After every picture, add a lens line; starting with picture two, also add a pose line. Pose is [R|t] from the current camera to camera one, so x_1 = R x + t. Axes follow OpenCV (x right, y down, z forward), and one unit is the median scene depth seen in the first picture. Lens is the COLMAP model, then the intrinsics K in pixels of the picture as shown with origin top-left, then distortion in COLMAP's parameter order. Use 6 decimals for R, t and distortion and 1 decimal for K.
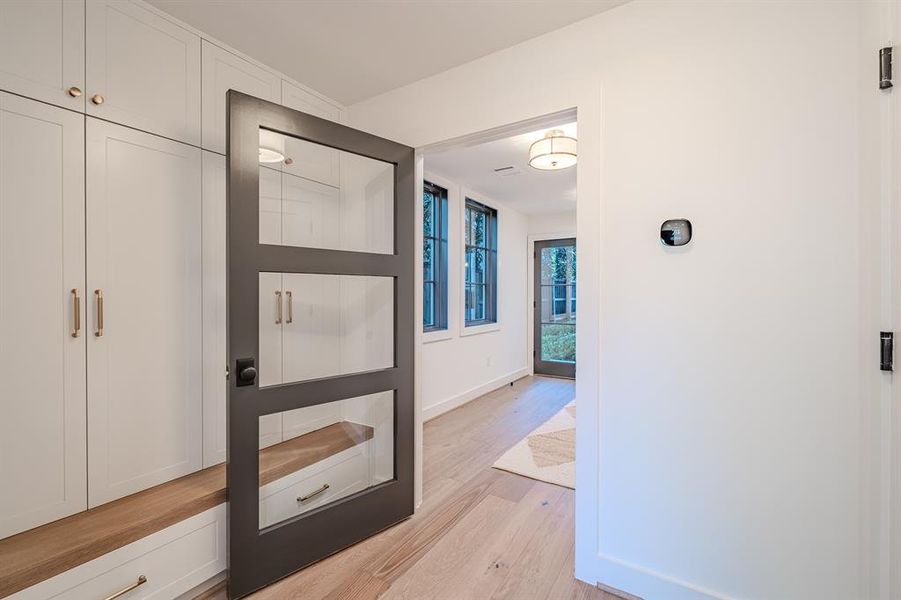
lens RADIAL K [[393.8, 0, 449.9], [0, 393.8, 297.8], [0, 0, 1]] dist [0.005260, -0.003465]
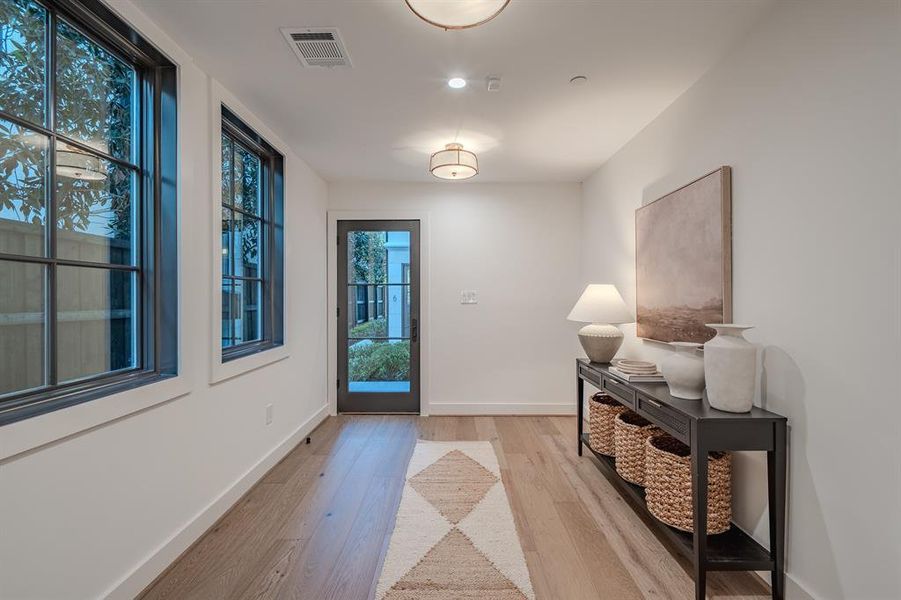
lens RADIAL K [[393.8, 0, 451.6], [0, 393.8, 297.0], [0, 0, 1]] dist [0.005260, -0.003465]
pose [[0.845253, -0.001350, 0.534364, 0.014944], [0.003687, 0.999988, -0.003306, -0.007089], [-0.534353, 0.004764, 0.845248, 0.351231]]
